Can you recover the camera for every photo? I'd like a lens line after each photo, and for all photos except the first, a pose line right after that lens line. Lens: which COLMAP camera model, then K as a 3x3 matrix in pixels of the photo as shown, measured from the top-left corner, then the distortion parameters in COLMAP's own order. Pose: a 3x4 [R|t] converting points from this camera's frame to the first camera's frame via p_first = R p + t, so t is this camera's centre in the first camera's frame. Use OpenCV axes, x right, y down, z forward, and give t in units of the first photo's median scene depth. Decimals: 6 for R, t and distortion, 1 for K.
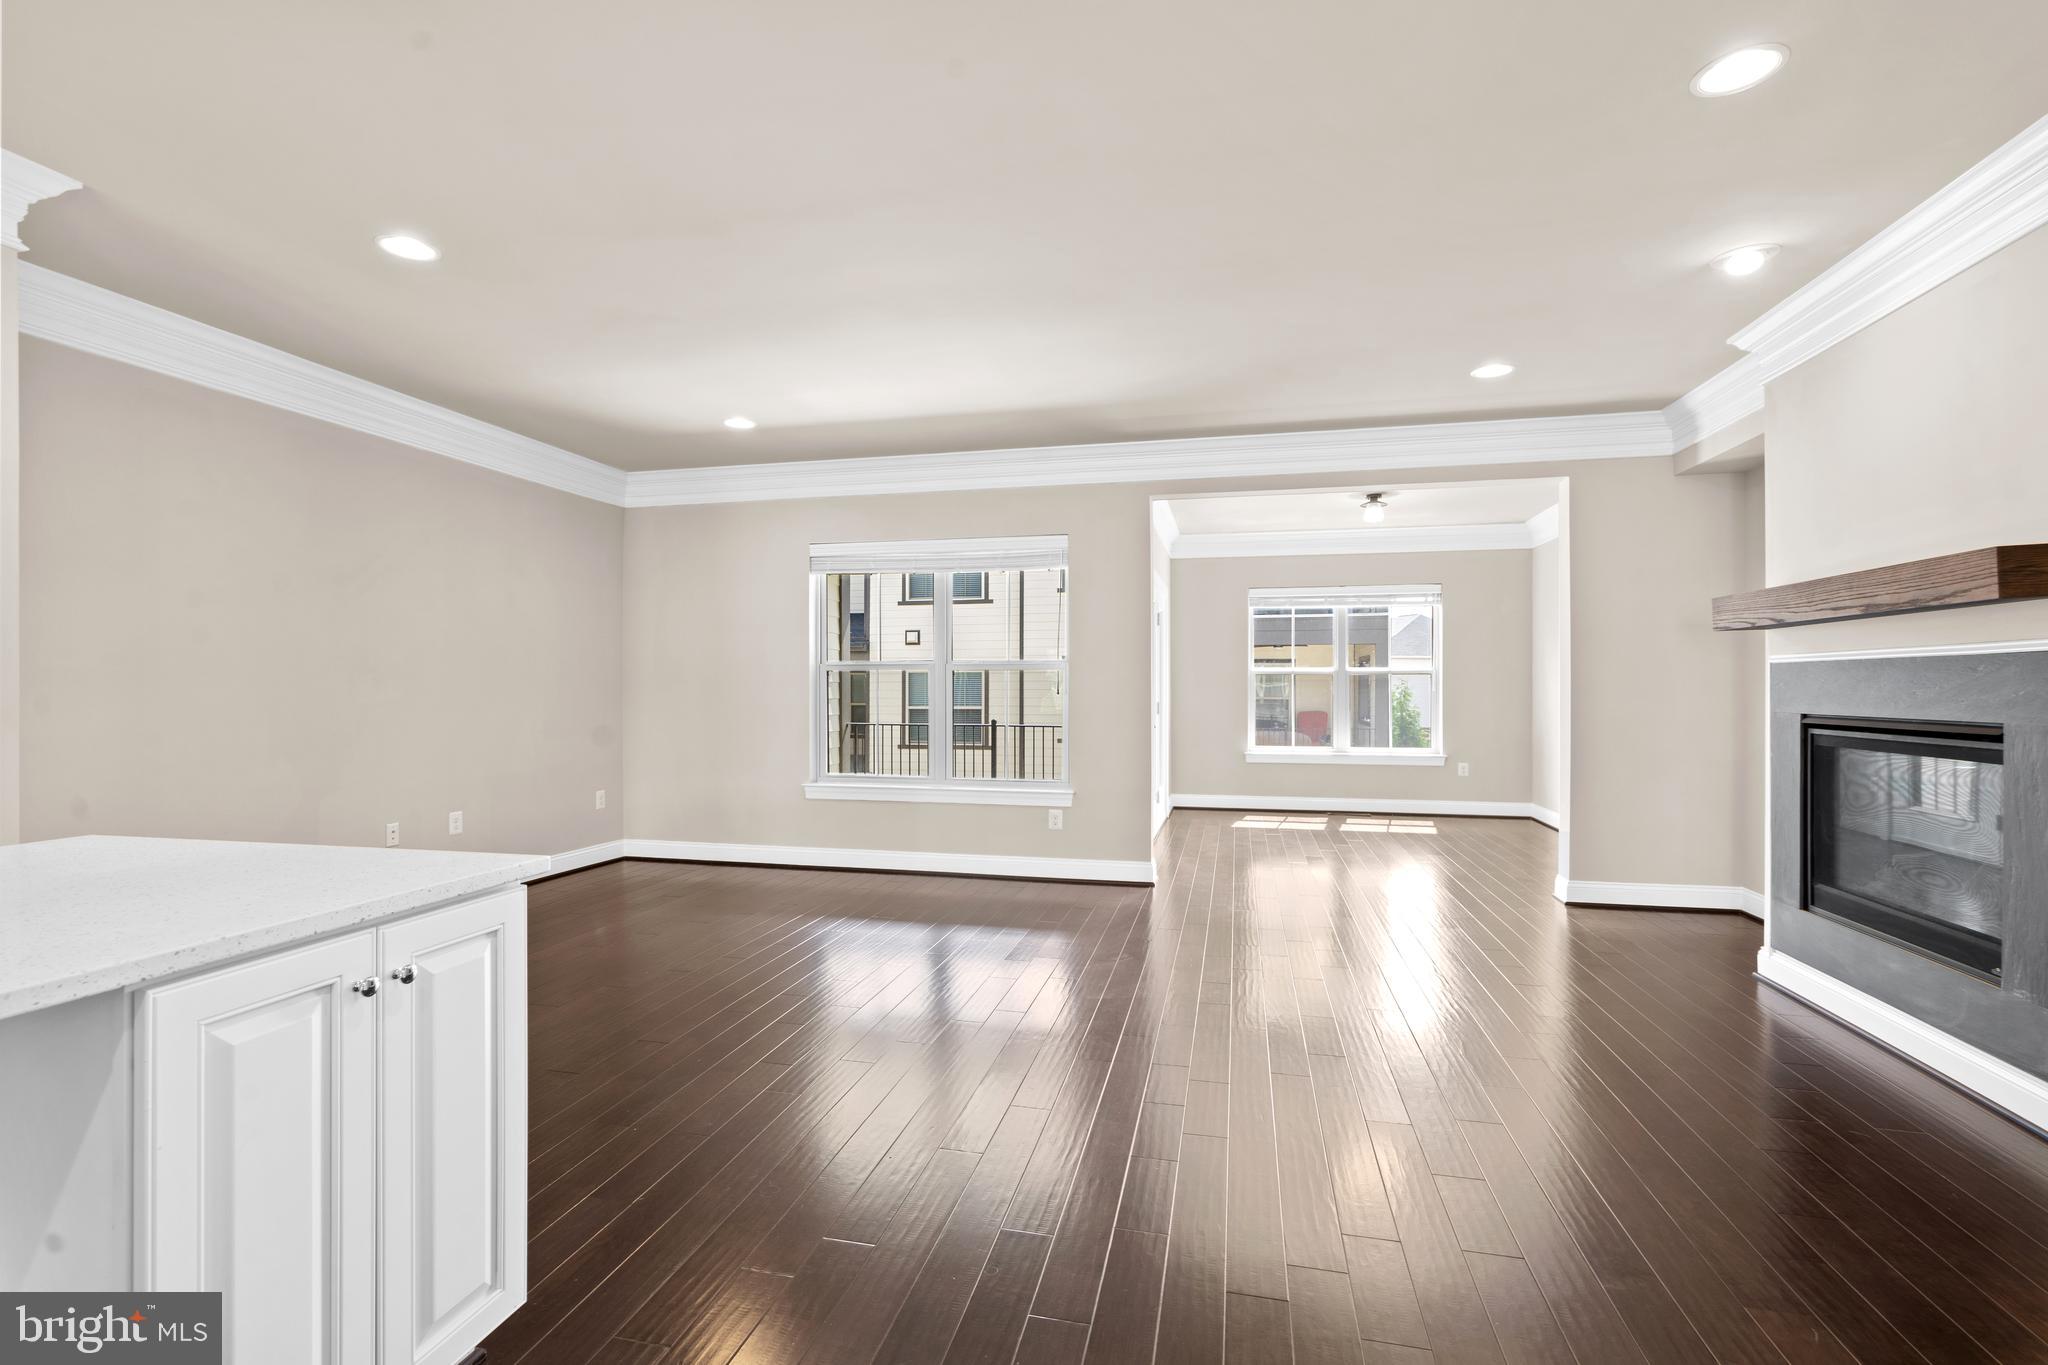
lens RADIAL K [[931.0, 0, 1018.4], [0, 931.0, 682.4], [0, 0, 1]] dist [-0.001512, -0.000562]
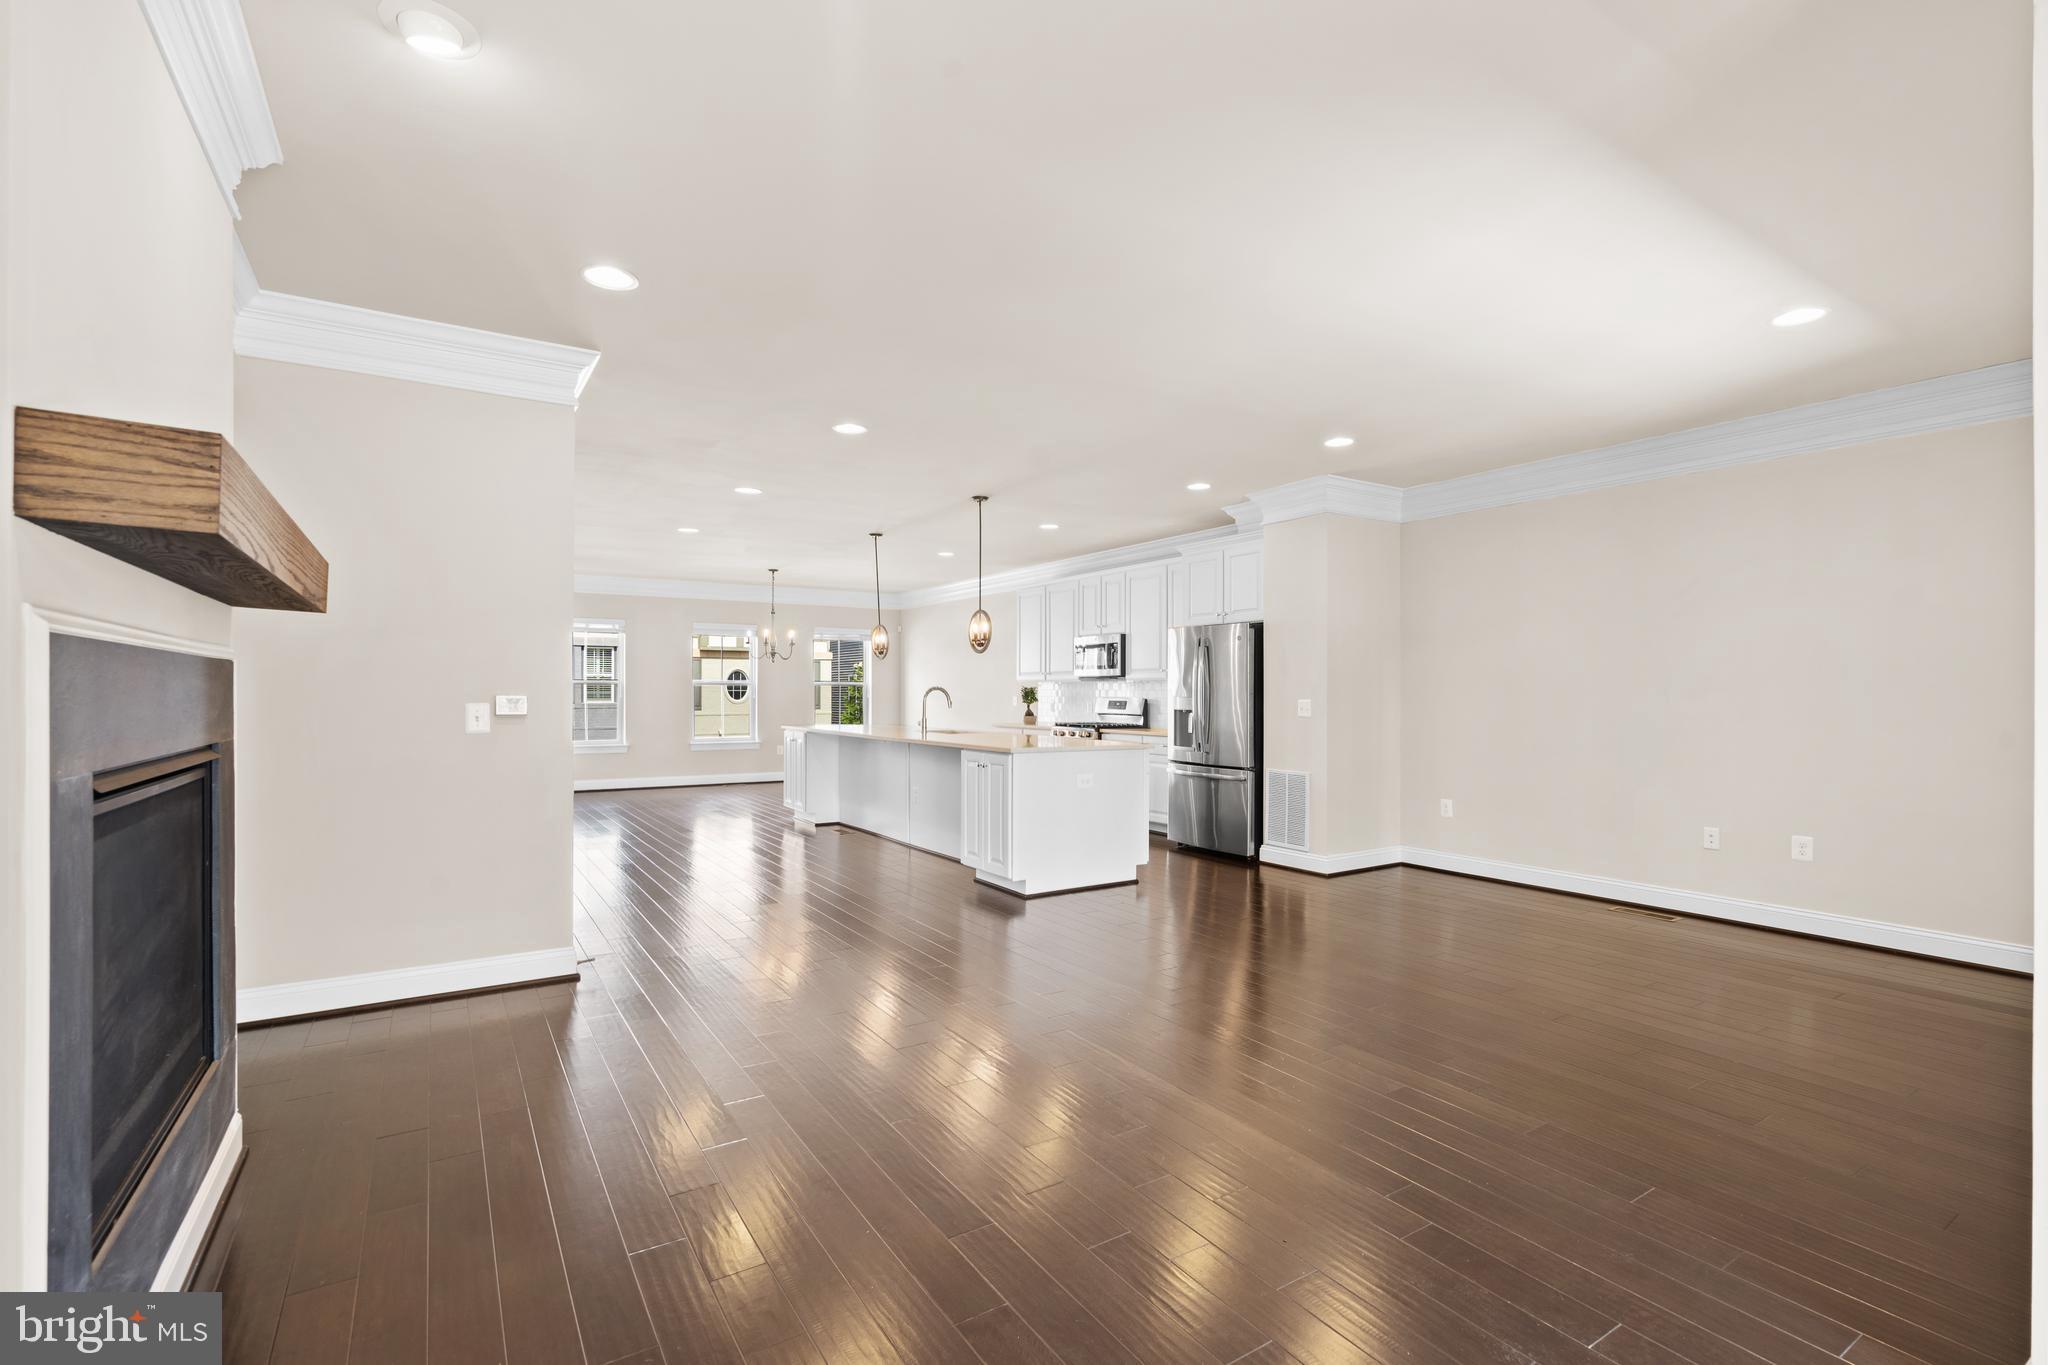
lens RADIAL K [[928.0, 0, 1020.4], [0, 928.0, 673.6], [0, 0, 1]] dist [0.001175, 0.000081]
pose [[-0.694597, -0.020685, -0.719102, 0.769987], [-0.002770, 0.999656, -0.026080, 0.004110], [0.719394, -0.016124, -0.694415, 1.386584]]
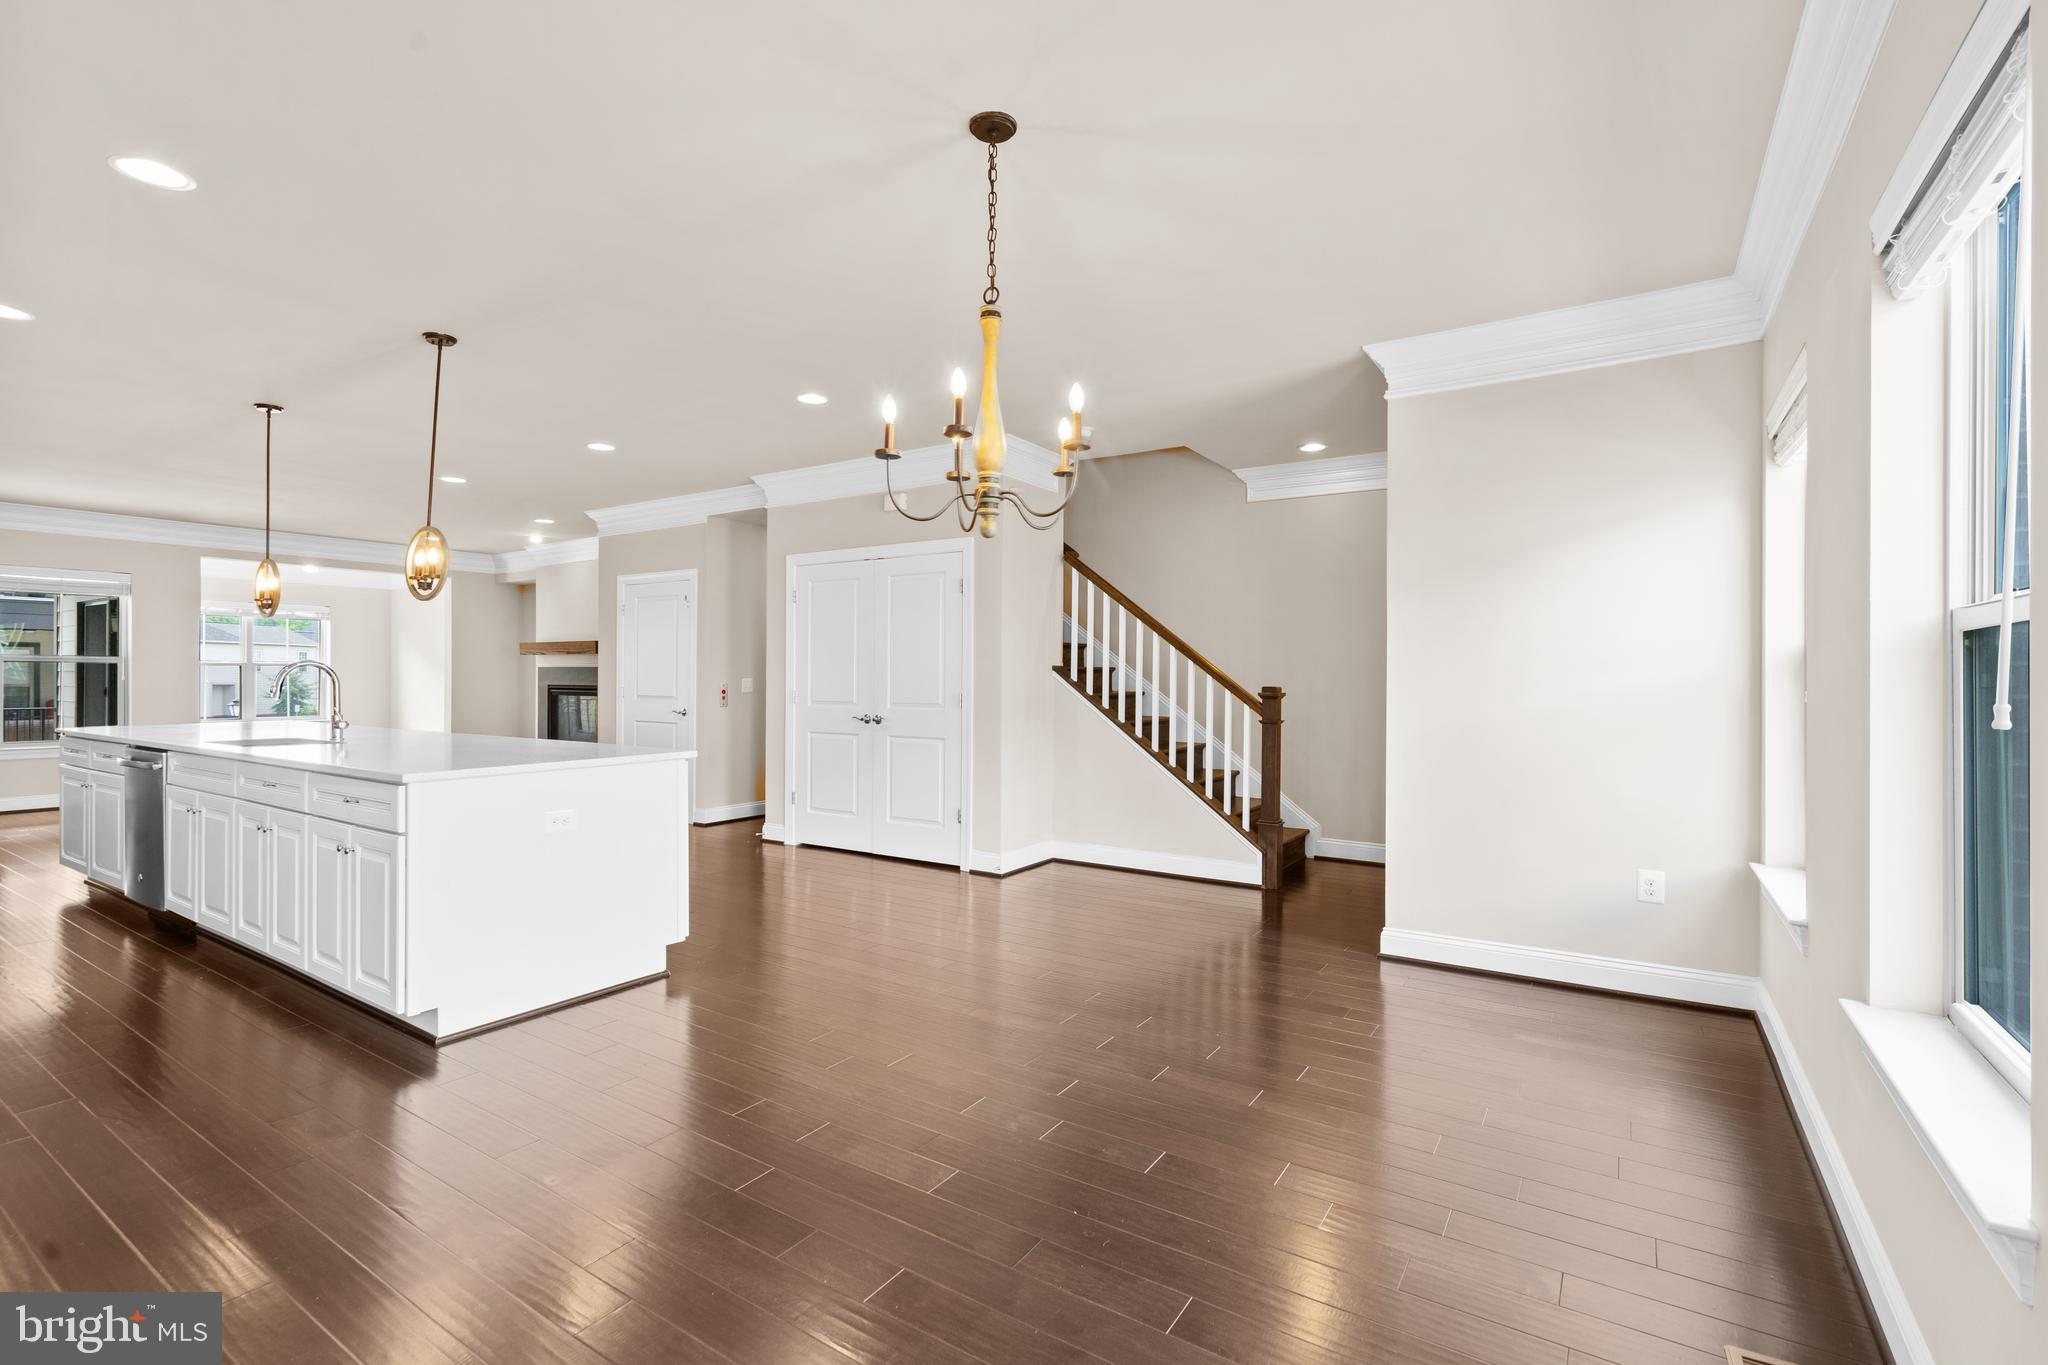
lens RADIAL K [[928.0, 0, 1020.4], [0, 928.0, 673.6], [0, 0, 1]] dist [0.001175, 0.000081]
pose [[0.342698, 0.002207, 0.939443, -1.257162], [-0.006409, 0.999979, -0.000011, -0.009511], [-0.939424, -0.006018, 0.342705, -1.261681]]
